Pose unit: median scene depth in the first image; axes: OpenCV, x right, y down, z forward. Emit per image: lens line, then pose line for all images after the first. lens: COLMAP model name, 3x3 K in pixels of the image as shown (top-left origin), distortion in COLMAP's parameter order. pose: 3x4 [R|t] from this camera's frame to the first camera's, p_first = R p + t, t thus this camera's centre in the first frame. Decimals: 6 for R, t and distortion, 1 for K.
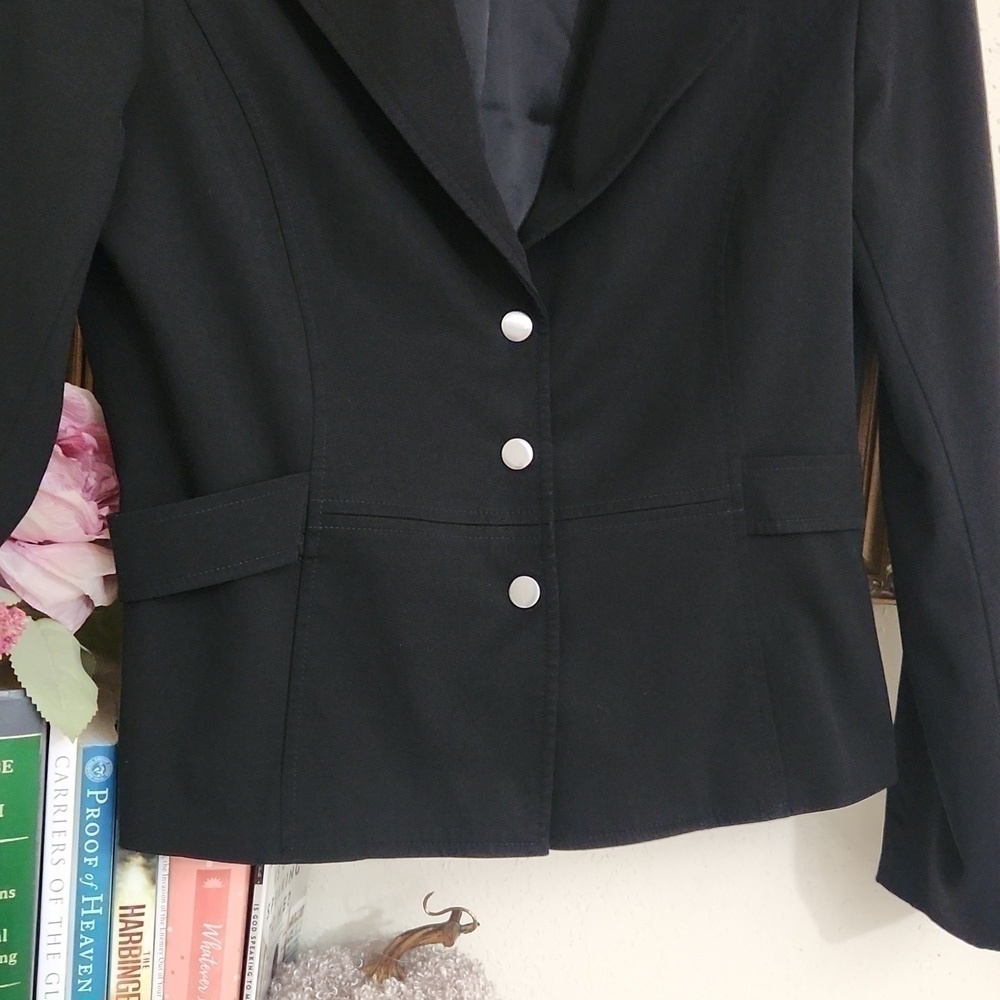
lens RADIAL K [[1466.7, 0, 504.3], [0, 1466.7, 495.0], [0, 0, 1]] dist [0.061170, 0.000000]
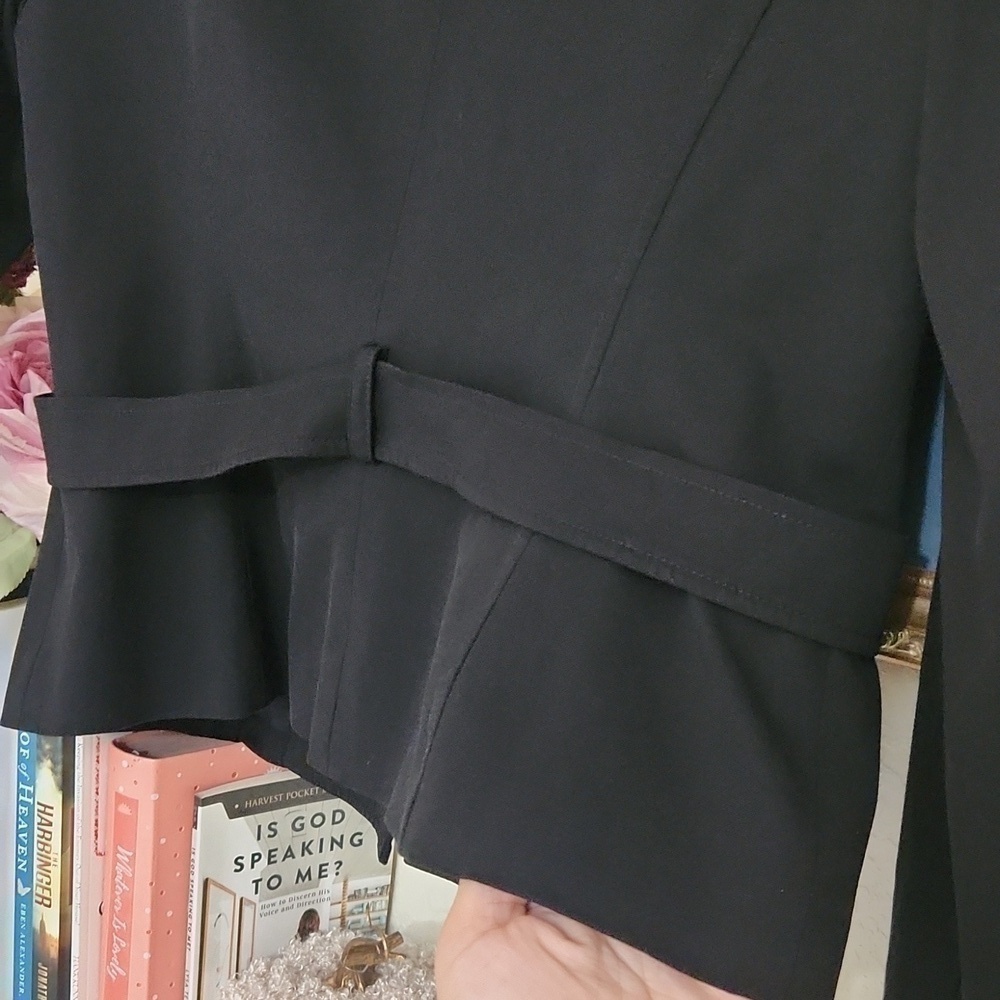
lens RADIAL K [[1466.7, 0, 499.4], [0, 1466.7, 524.8], [0, 0, 1]] dist [0.061170, 0.000000]
pose [[0.639764, 0.117227, -0.759579, 0.727415], [-0.090965, 0.992902, 0.076620, -0.028901], [0.763169, 0.020076, 0.645887, 0.563886]]
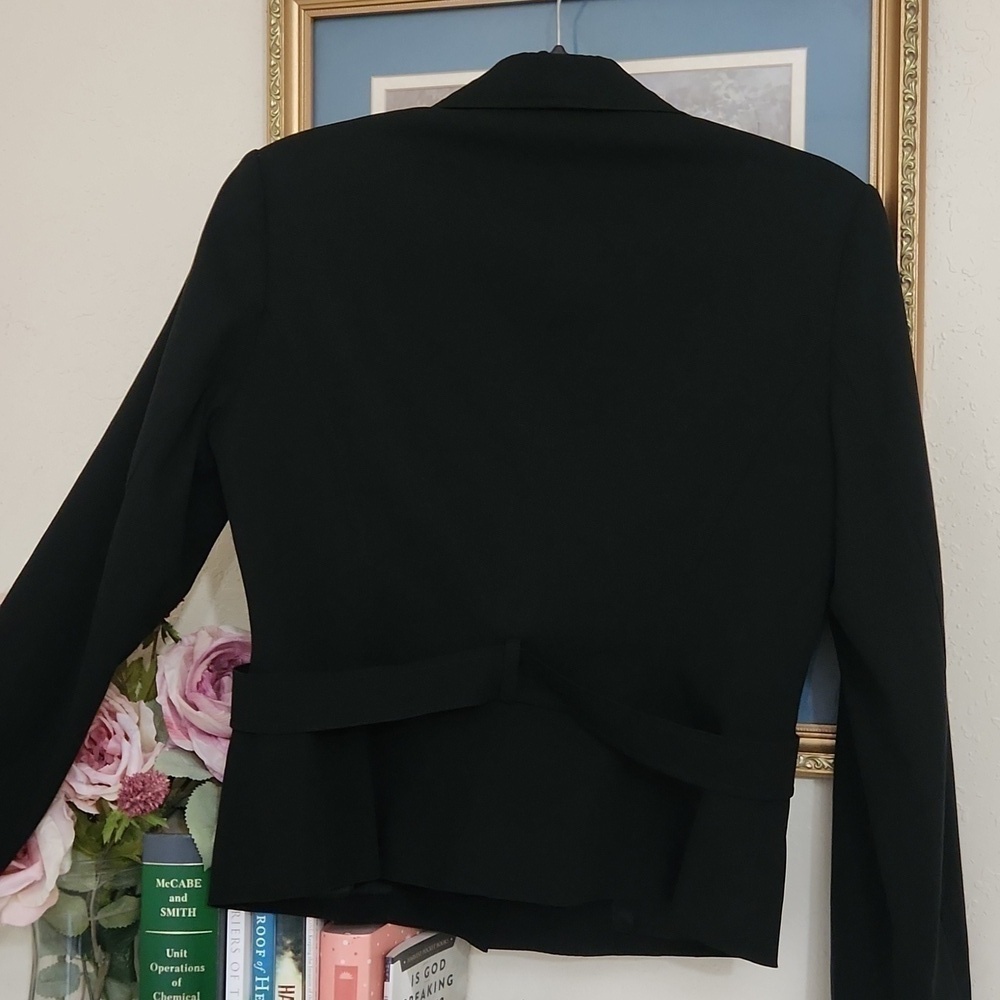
lens RADIAL K [[1466.7, 0, 510.9], [0, 1466.7, 497.2], [0, 0, 1]] dist [0.061170, 0.000000]
pose [[0.924753, -0.072907, -0.373520, 0.544174], [0.023073, 0.990413, -0.136194, 0.000185], [0.379869, 0.117328, 0.917570, -0.329451]]
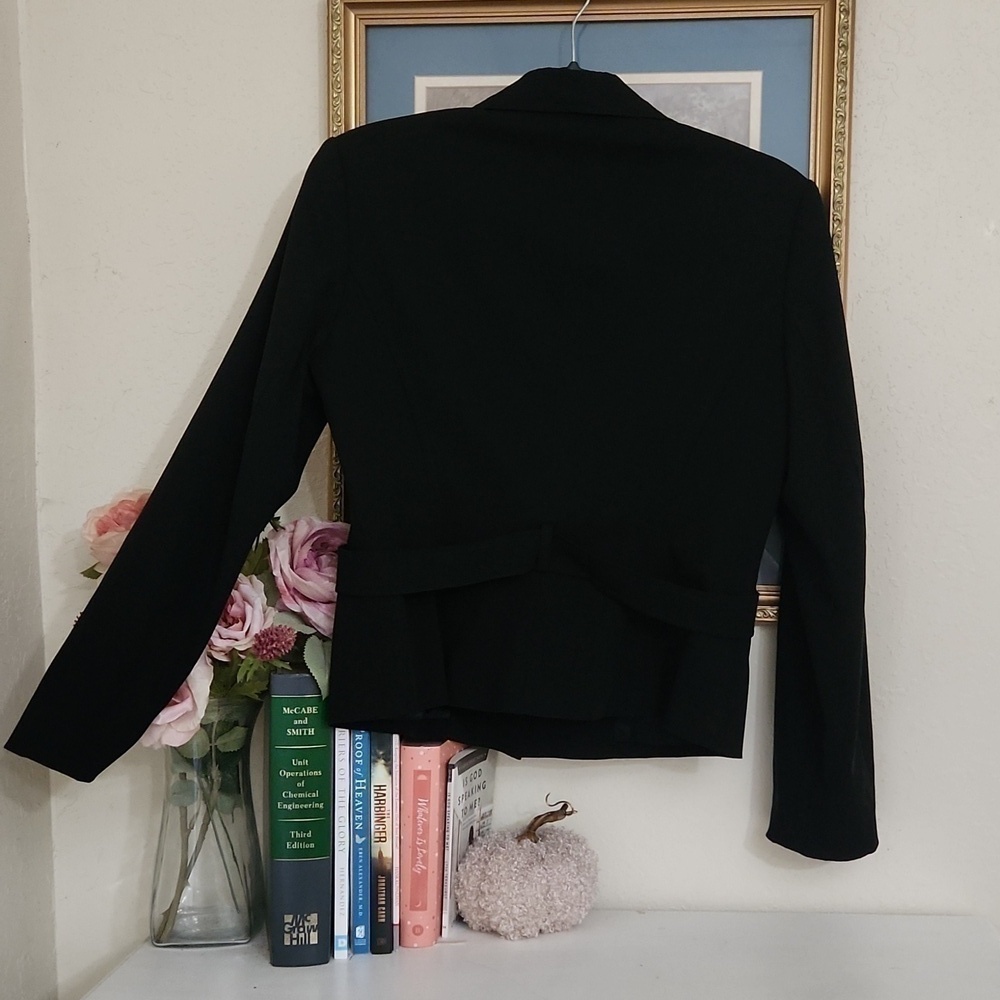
lens RADIAL K [[1466.7, 0, 519.5], [0, 1466.7, 499.8], [0, 0, 1]] dist [0.061170, 0.000000]
pose [[0.966629, -0.054687, -0.250276, 0.437161], [0.039940, 0.997174, -0.063632, 0.031315], [0.253049, 0.051513, 0.966081, -0.859578]]
